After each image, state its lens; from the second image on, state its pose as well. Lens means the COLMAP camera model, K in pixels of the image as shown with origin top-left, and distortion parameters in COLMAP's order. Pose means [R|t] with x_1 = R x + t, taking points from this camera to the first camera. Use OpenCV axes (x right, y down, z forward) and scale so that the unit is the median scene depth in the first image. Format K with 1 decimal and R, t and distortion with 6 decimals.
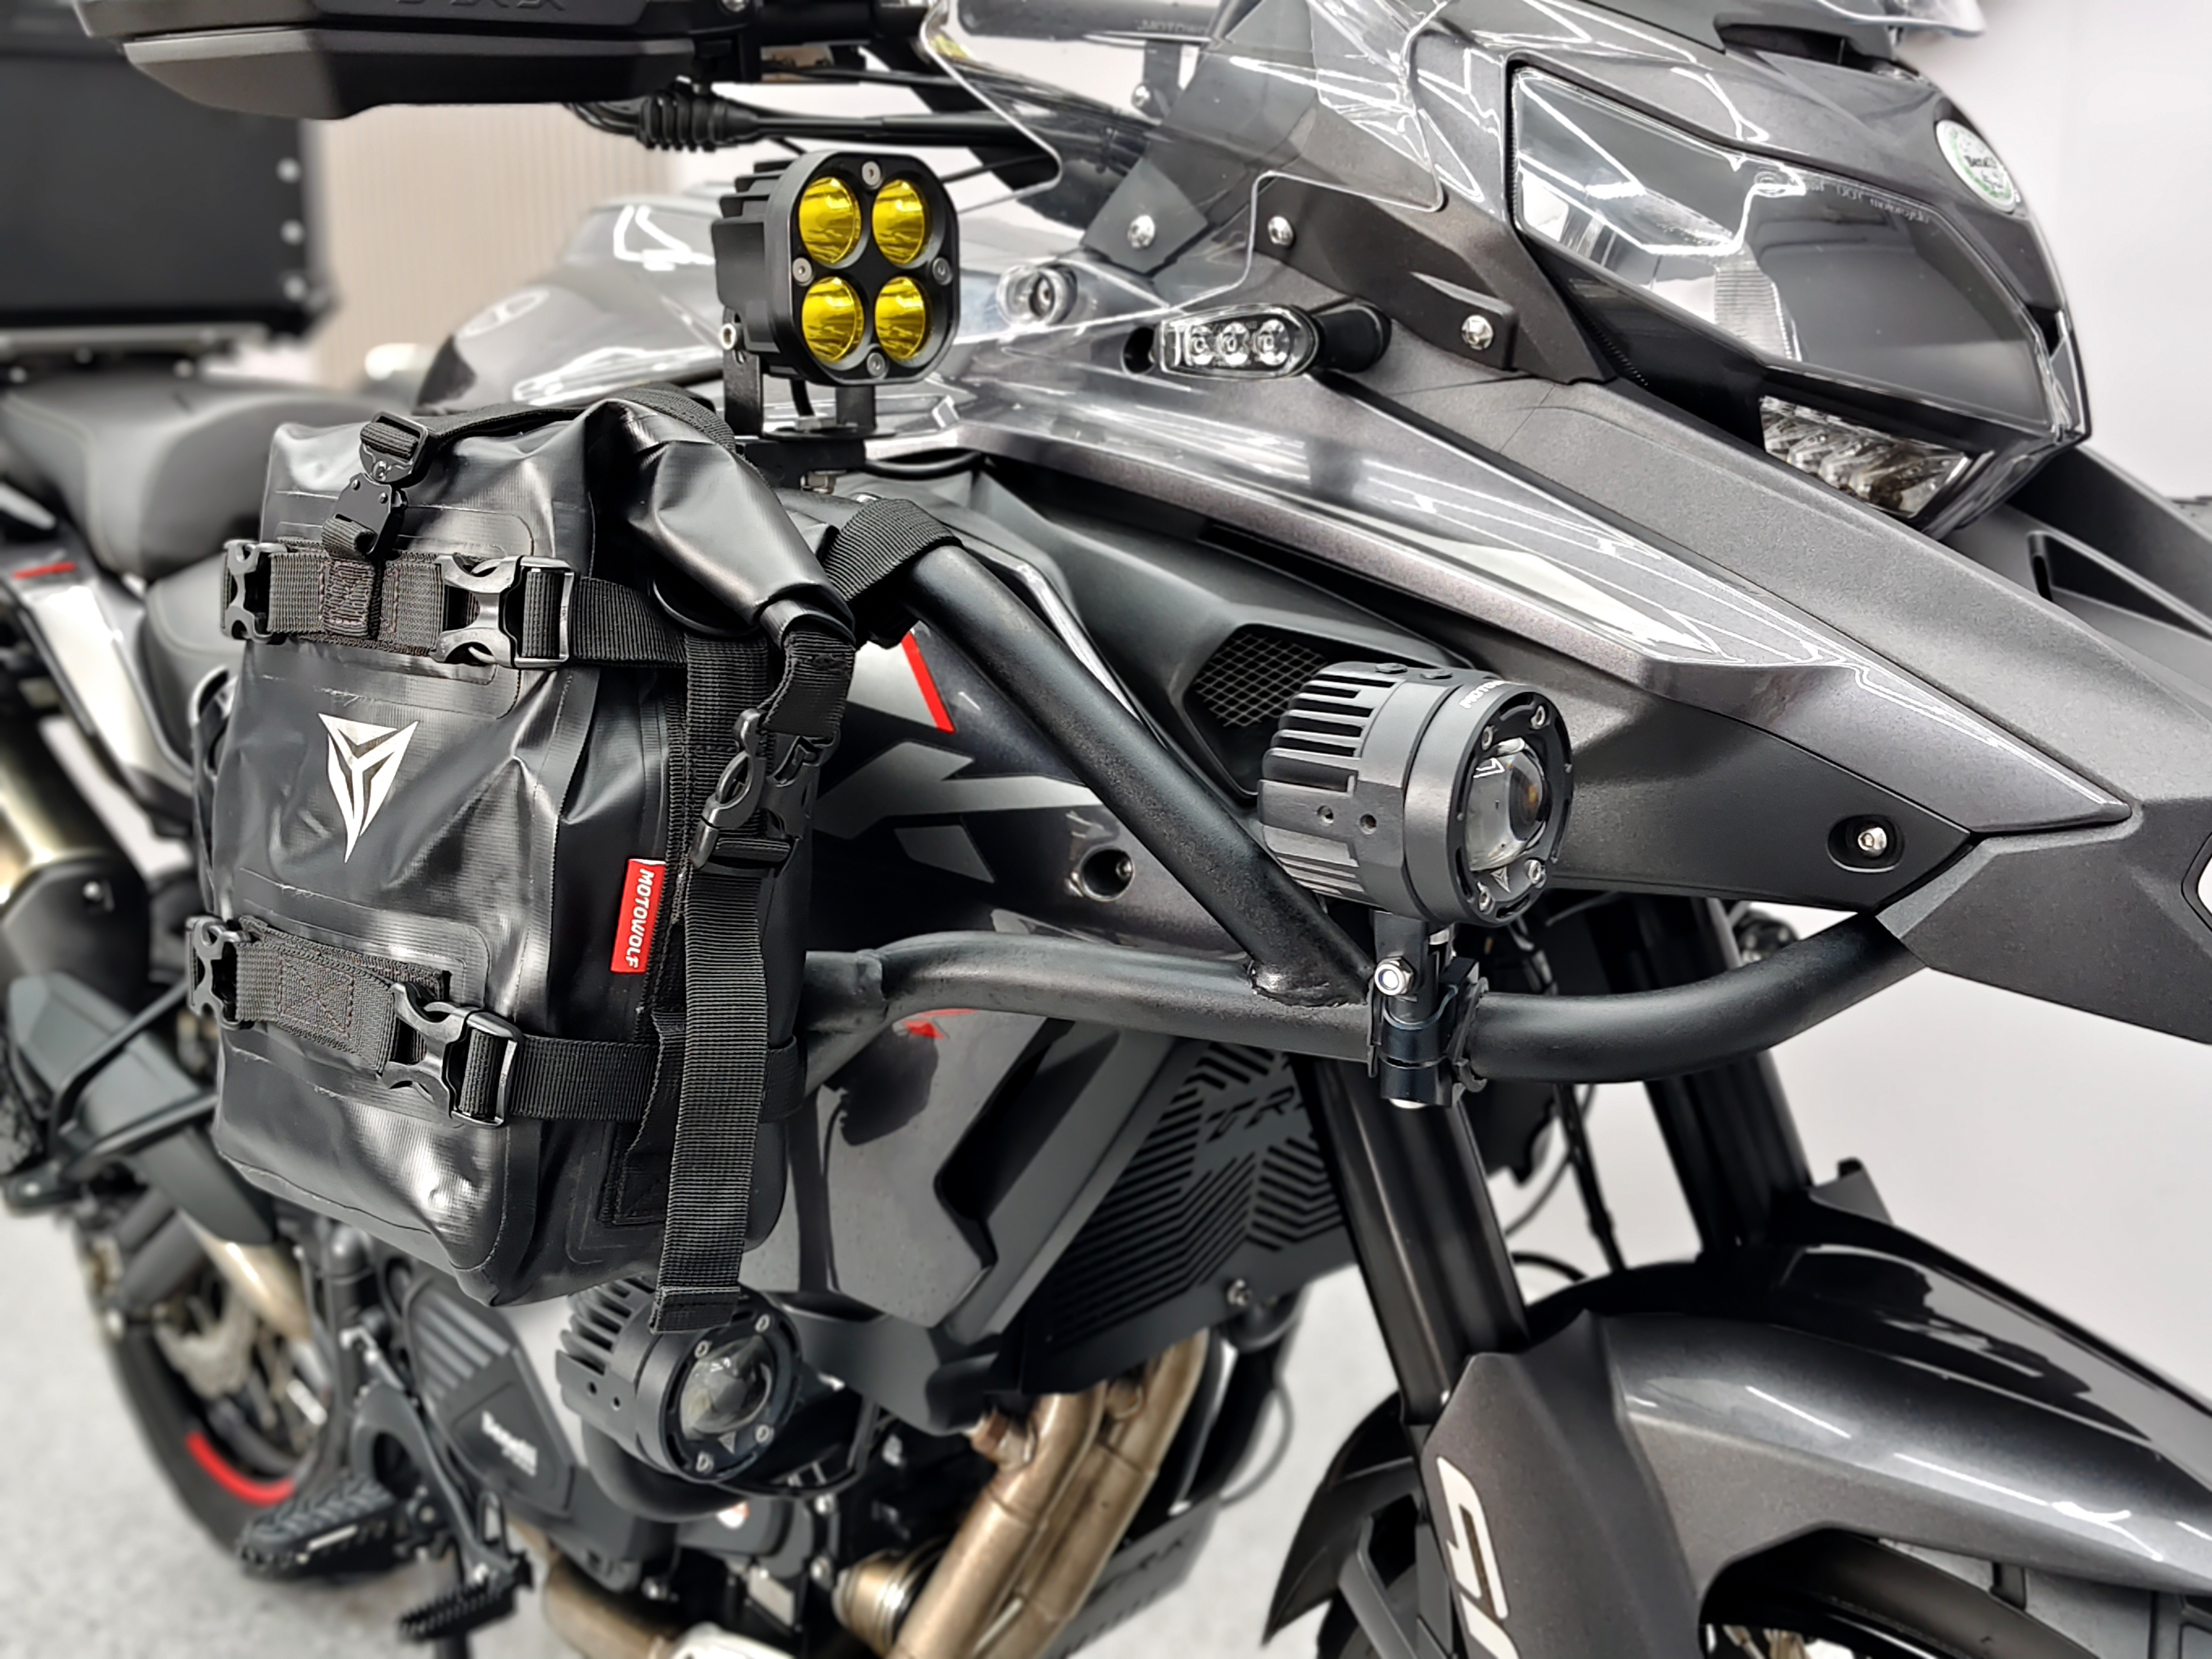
lens RADIAL K [[2293.2, 0, 1106.0], [0, 2293.2, 829.5], [0, 0, 1]] dist [0.005713, -0.028690]
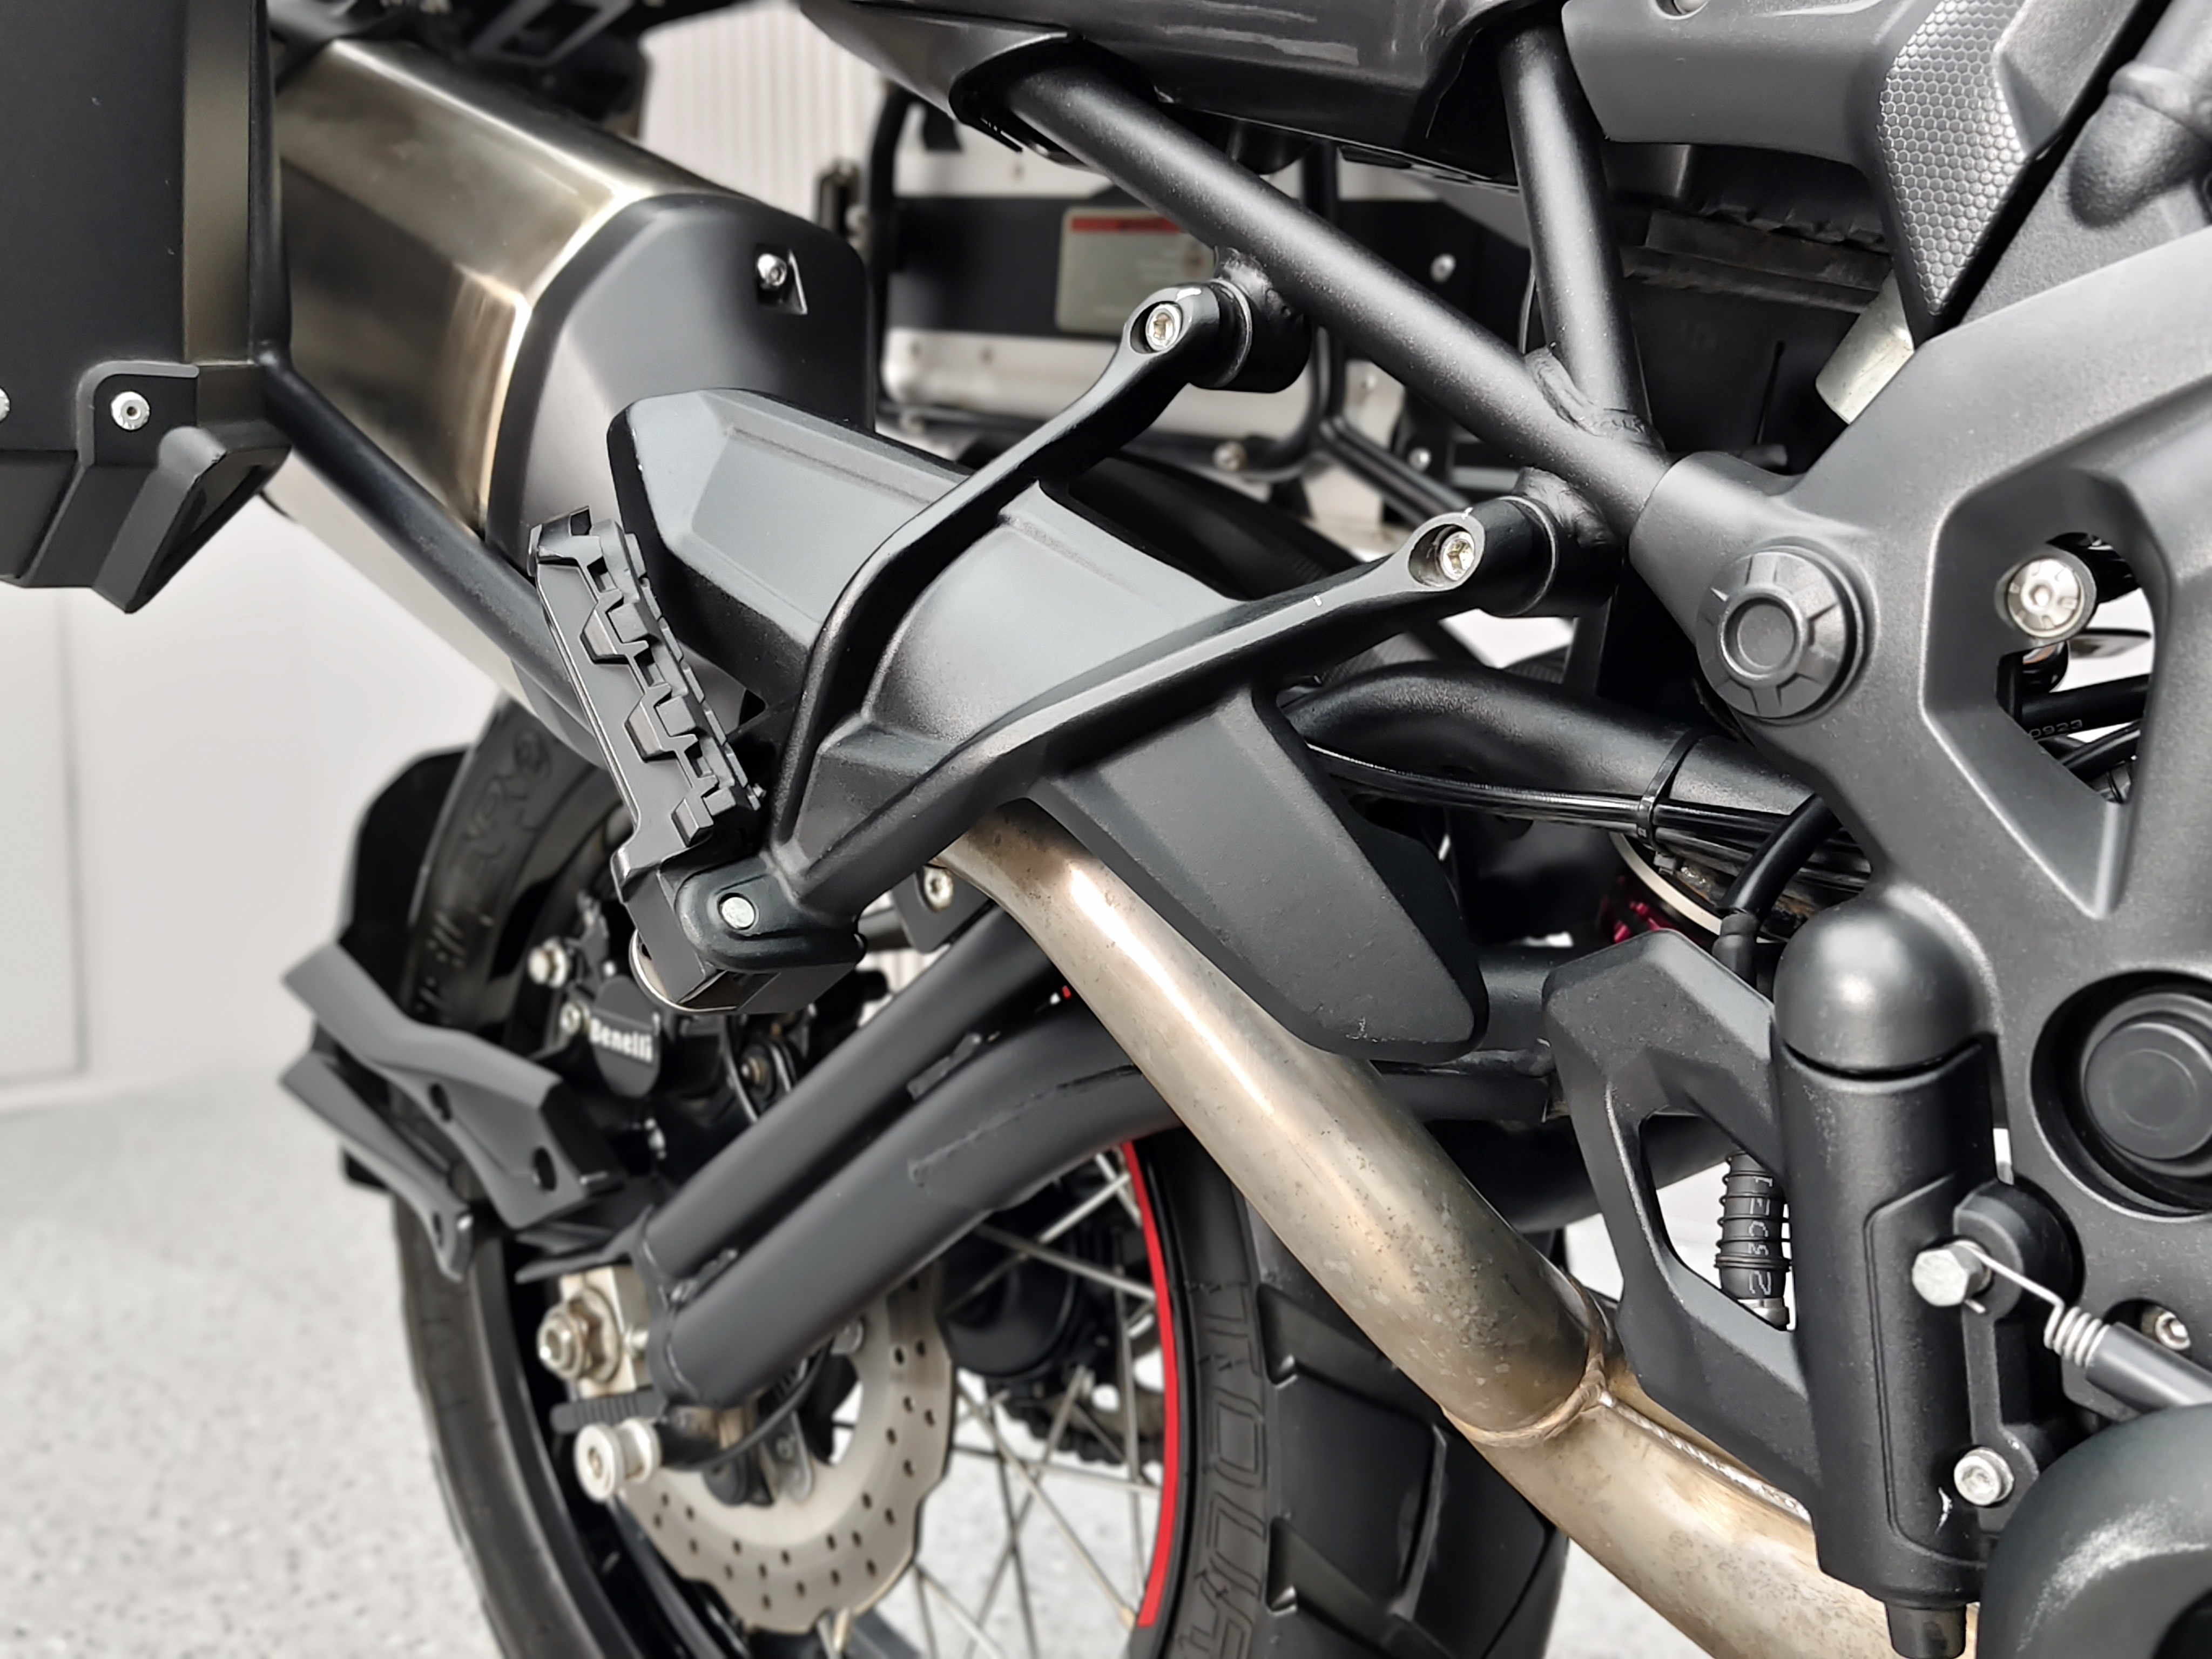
lens RADIAL K [[2298.5, 0, 1102.3], [0, 2298.5, 791.5], [0, 0, 1]] dist [0.013691, 0.009853]
pose [[0.999605, -0.020740, 0.018939, -0.802686], [0.023376, 0.988161, -0.151629, 0.366488], [-0.015570, 0.152012, 0.988256, 1.258934]]
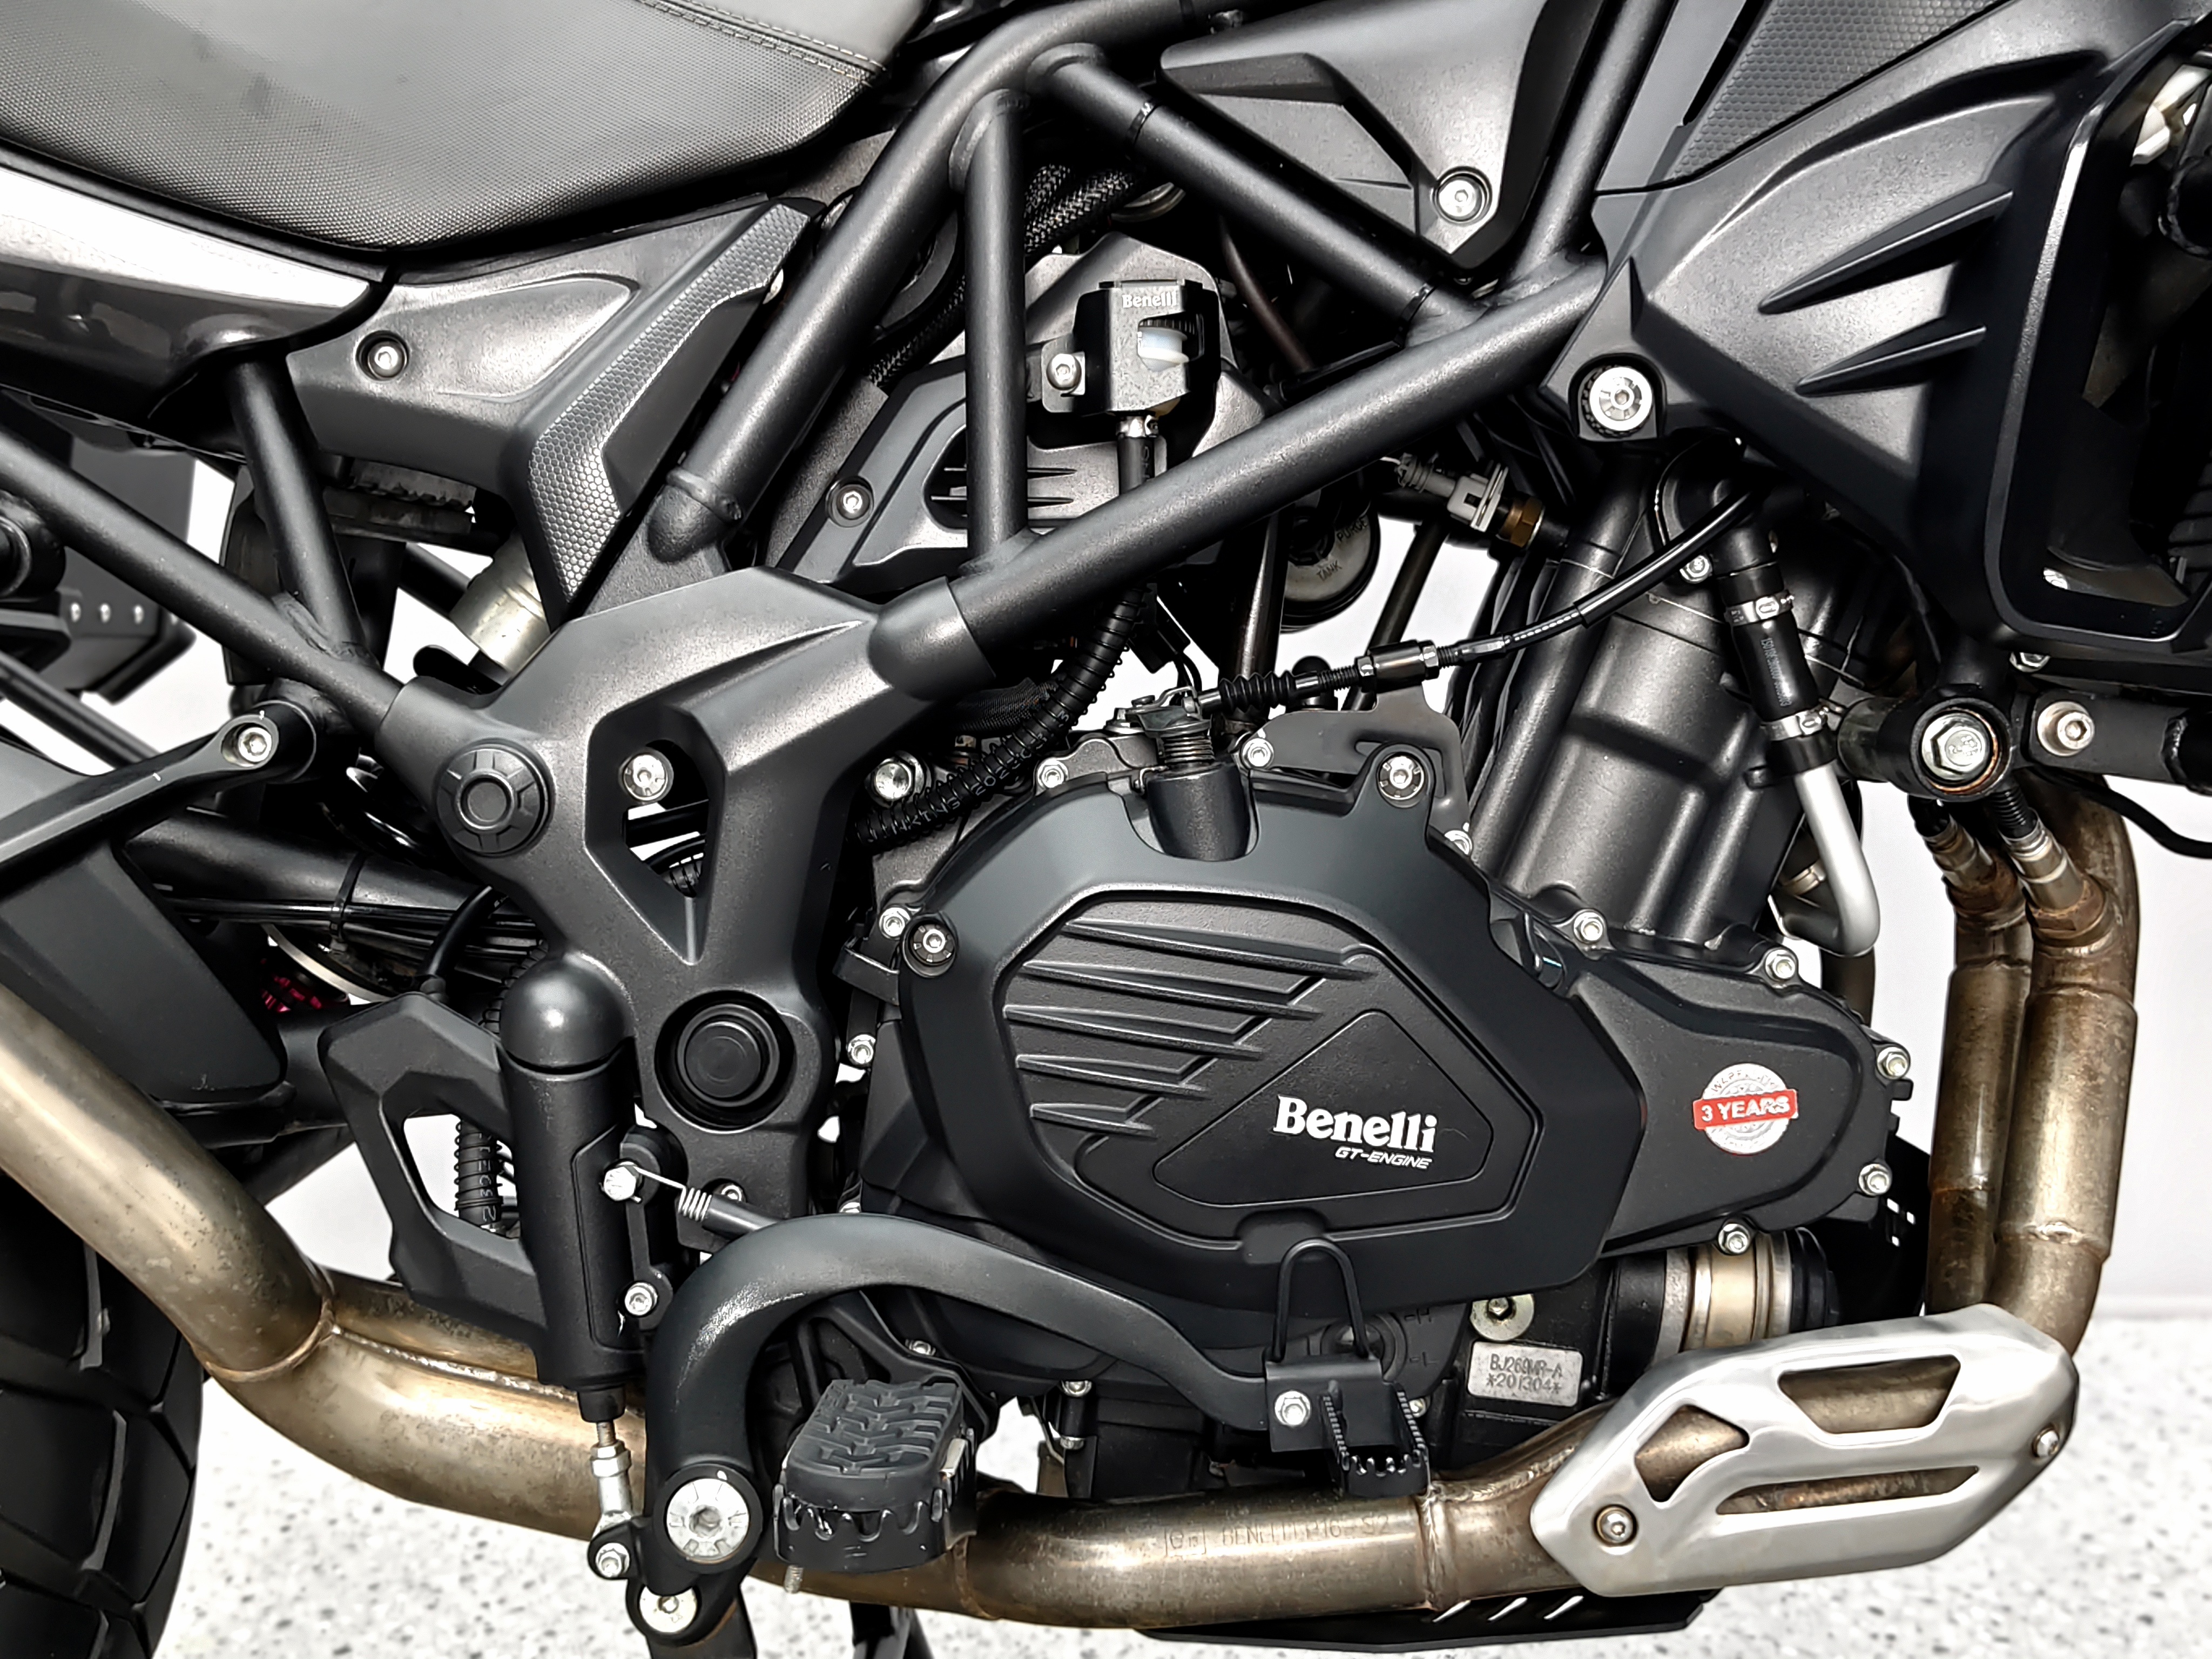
lens RADIAL K [[2249.7, 0, 1106.0], [0, 2249.7, 829.5], [0, 0, 1]] dist [0.016815, -0.011147]
pose [[0.702351, -0.049831, 0.710084, -1.087304], [0.158847, 0.983364, -0.088109, 0.372904], [-0.693880, 0.174678, 0.698582, 1.028182]]
